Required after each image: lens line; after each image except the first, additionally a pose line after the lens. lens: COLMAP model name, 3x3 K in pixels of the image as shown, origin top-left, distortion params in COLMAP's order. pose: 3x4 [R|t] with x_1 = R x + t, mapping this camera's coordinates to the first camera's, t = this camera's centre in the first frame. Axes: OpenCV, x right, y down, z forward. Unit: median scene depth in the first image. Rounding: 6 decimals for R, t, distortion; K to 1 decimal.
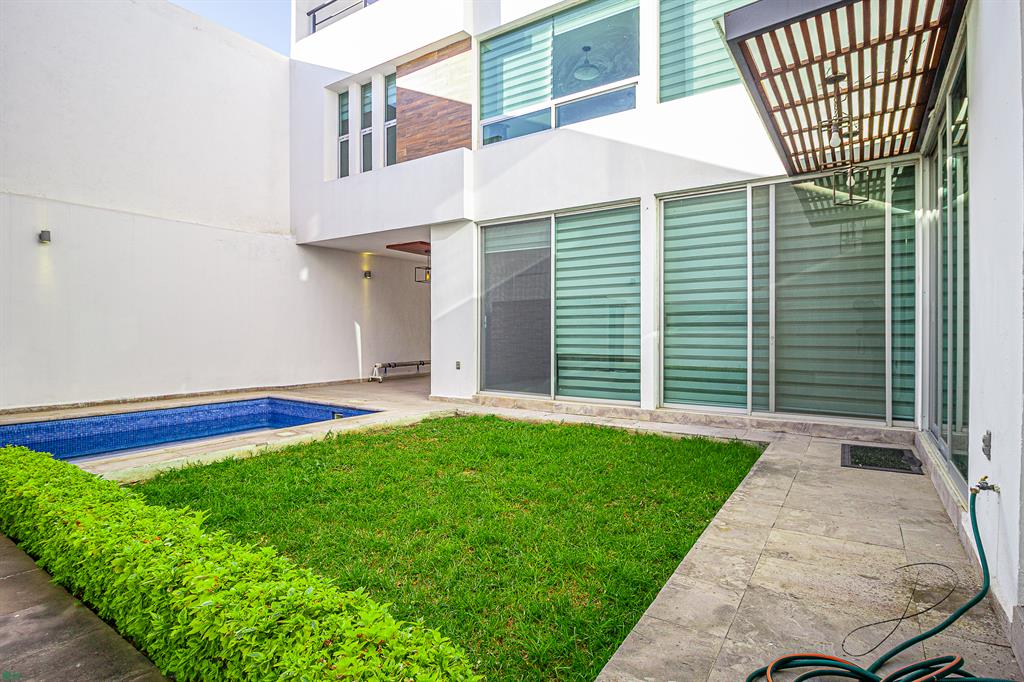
lens RADIAL K [[527.3, 0, 510.0], [0, 527.3, 340.7], [0, 0, 1]] dist [-0.003117, -0.003062]
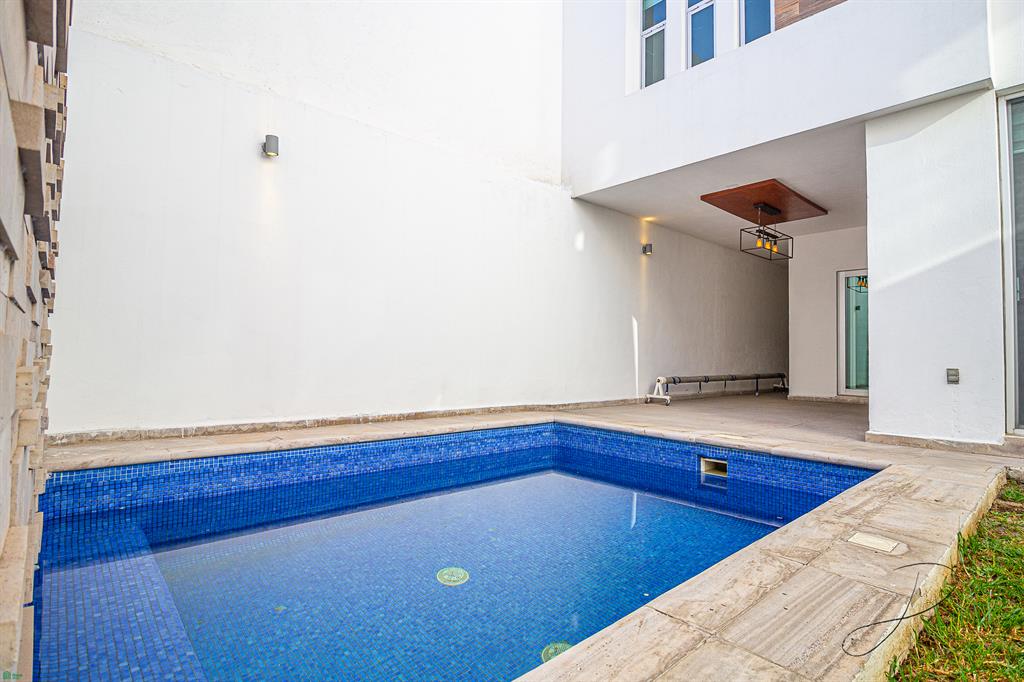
lens RADIAL K [[527.3, 0, 514.8], [0, 527.3, 339.2], [0, 0, 1]] dist [-0.003117, -0.003062]
pose [[0.969489, 0.006234, -0.245054, -0.361081], [-0.018599, 0.998666, -0.048177, 0.041495], [0.244427, 0.051265, 0.968312, 0.383070]]
